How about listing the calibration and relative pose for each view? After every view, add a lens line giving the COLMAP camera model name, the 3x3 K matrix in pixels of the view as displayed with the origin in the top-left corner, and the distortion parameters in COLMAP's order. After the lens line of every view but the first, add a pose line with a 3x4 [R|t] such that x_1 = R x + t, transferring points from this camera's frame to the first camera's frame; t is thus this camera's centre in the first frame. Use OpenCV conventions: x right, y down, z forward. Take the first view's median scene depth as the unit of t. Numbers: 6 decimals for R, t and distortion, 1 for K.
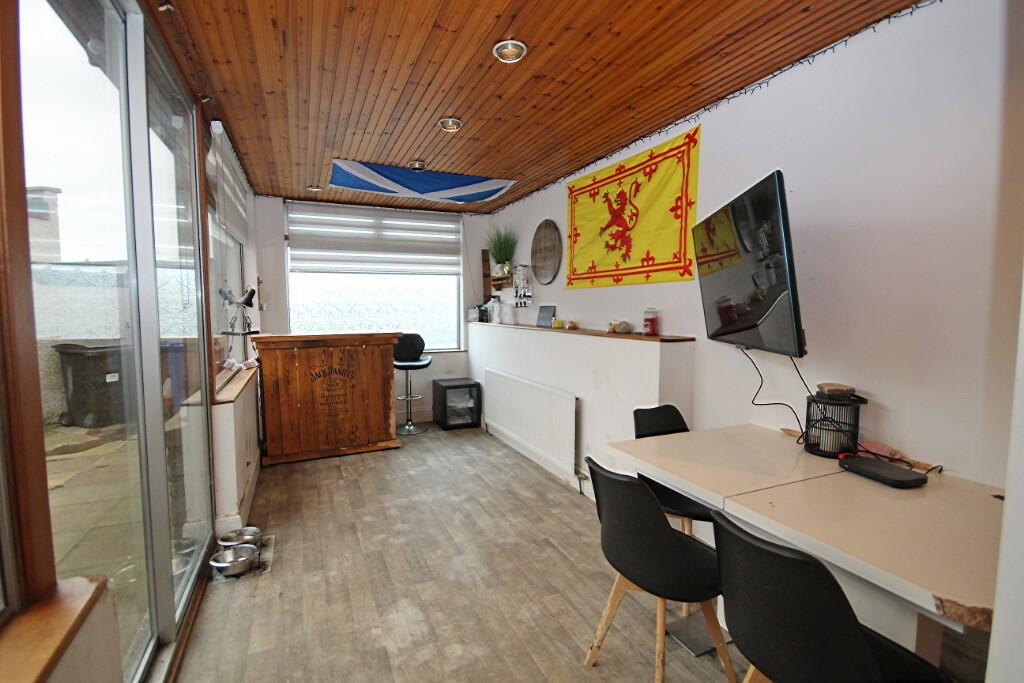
lens RADIAL K [[469.1, 0, 512.0], [0, 469.1, 341.5], [0, 0, 1]] dist [-0.000197, 0.000009]
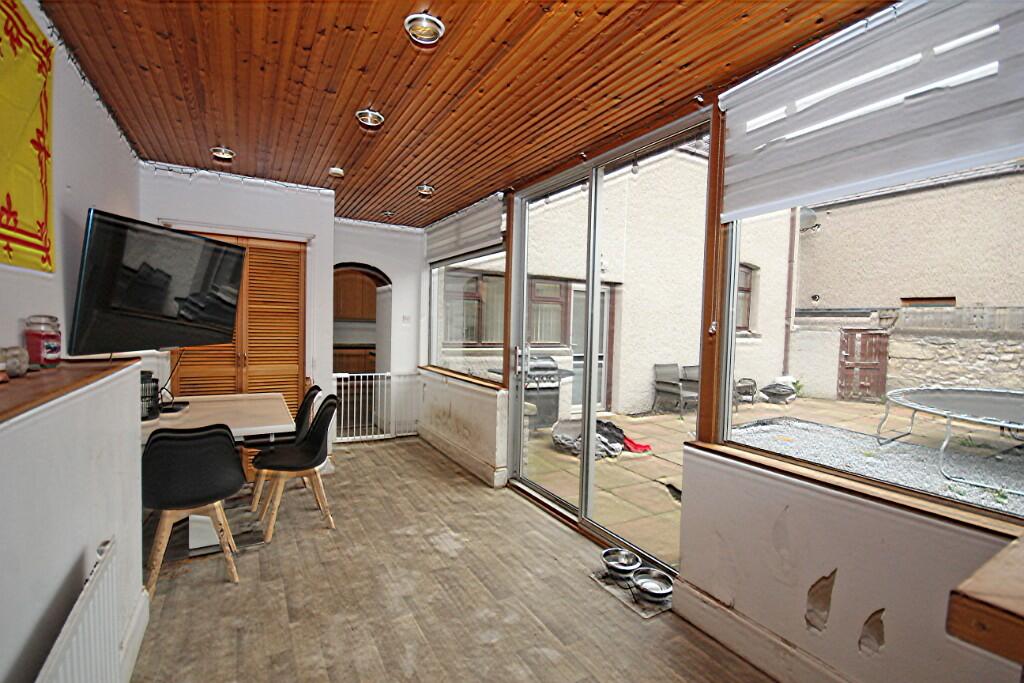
lens RADIAL K [[469.1, 0, 512.0], [0, 469.1, 341.5], [0, 0, 1]] dist [-0.000197, 0.000009]
pose [[-0.995207, -0.017660, -0.096178, -0.239885], [-0.028273, 0.993516, 0.110121, -0.149200], [0.093610, 0.112312, -0.989254, 2.051905]]
